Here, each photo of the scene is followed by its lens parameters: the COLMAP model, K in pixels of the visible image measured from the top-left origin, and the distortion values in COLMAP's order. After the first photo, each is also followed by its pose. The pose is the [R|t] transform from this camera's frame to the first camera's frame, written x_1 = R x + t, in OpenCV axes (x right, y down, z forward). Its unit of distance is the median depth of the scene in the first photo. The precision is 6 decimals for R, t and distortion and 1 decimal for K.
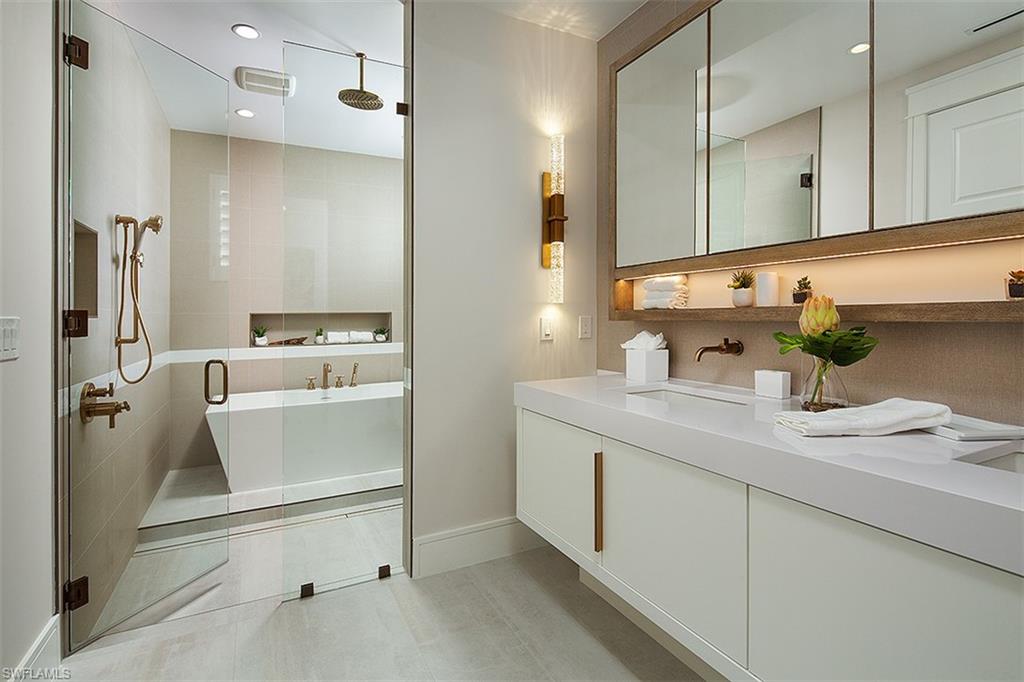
lens RADIAL K [[502.2, 0, 519.2], [0, 502.2, 323.4], [0, 0, 1]] dist [0.001701, 0.000035]
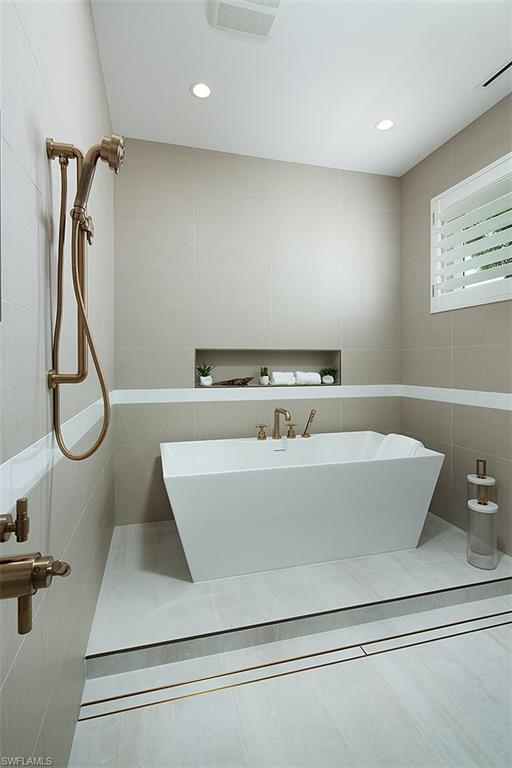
lens RADIAL K [[376.6, 0, 255.2], [0, 376.6, 384.2], [0, 0, 1]] dist [0.001701, 0.000035]
pose [[0.976591, 0.021544, -0.214022, -0.290180], [-0.012972, 0.999059, 0.041378, 0.012598], [0.214712, -0.037633, 0.975952, 0.378793]]
